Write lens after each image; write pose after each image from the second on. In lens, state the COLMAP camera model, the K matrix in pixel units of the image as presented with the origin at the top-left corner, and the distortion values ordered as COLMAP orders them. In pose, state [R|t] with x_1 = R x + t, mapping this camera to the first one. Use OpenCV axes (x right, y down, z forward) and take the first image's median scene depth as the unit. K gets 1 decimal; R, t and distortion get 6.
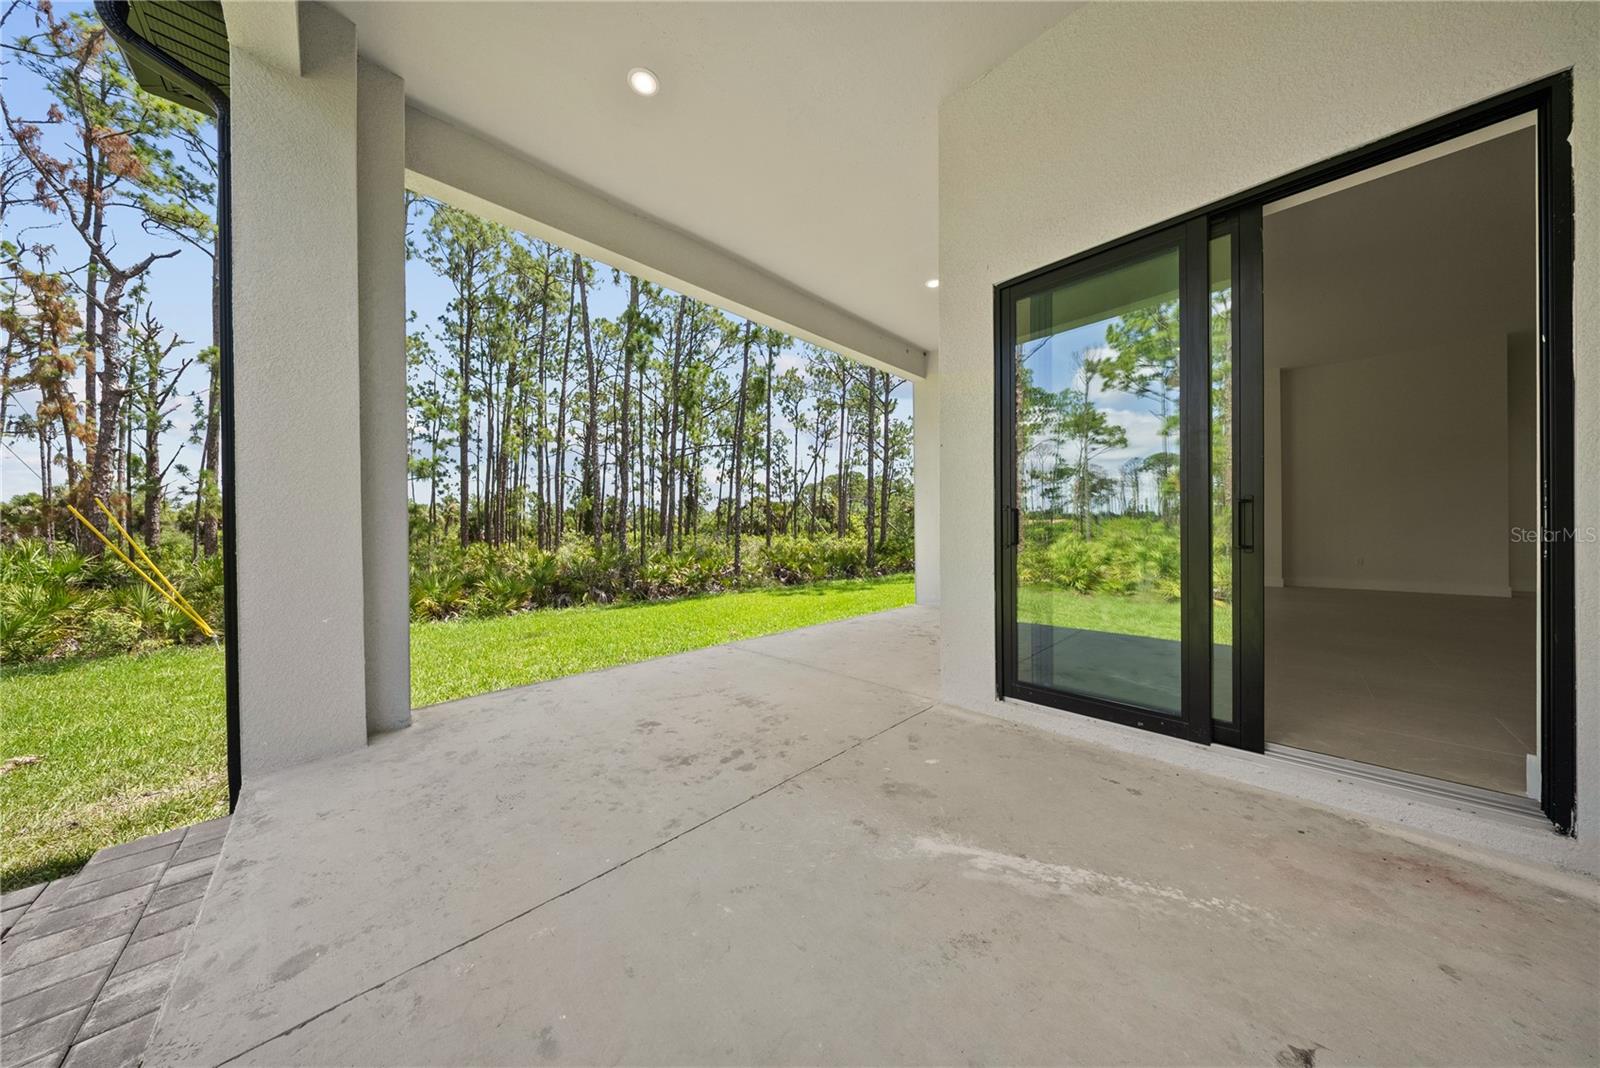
lens RADIAL K [[483.3, 0, 800.0], [0, 483.3, 534.0], [0, 0, 1]] dist [-0.000049, -0.000021]
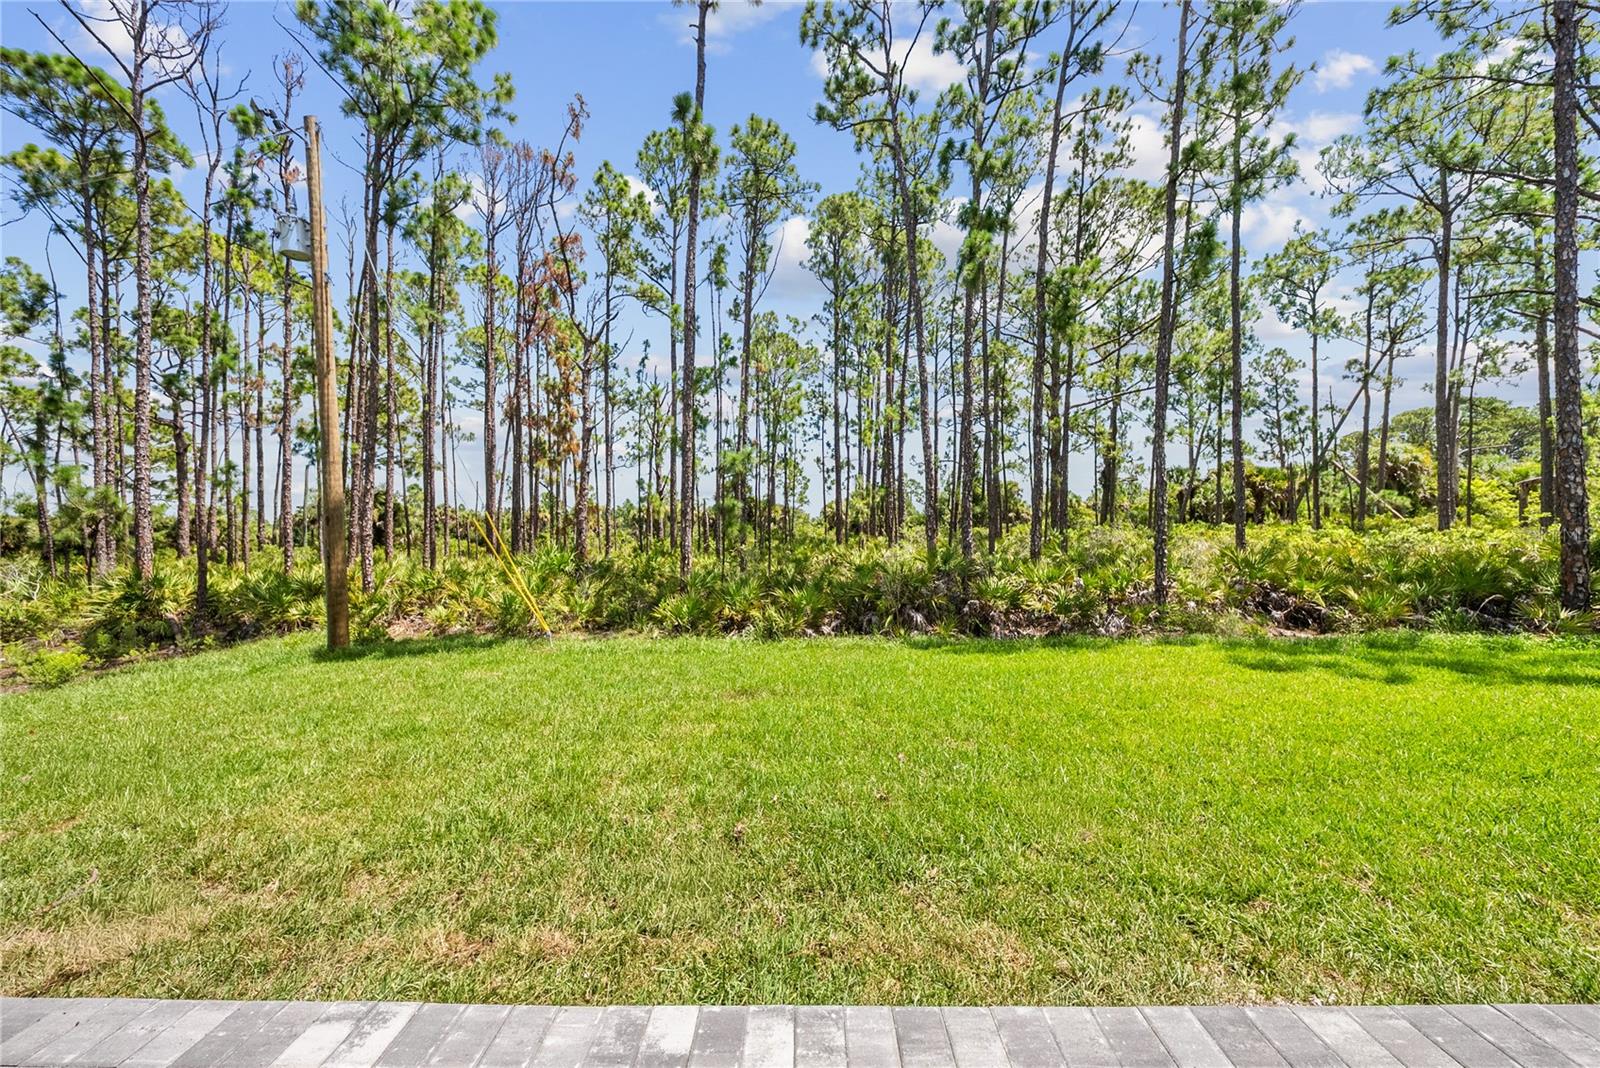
lens RADIAL K [[520.4, 0, 799.1], [0, 520.4, 516.3], [0, 0, 1]] dist [-0.000731, -0.000084]
pose [[0.696136, -0.022678, -0.717552, 0.004631], [0.015948, 0.999743, -0.016125, -0.004343], [0.717733, -0.000219, 0.696318, 0.130497]]
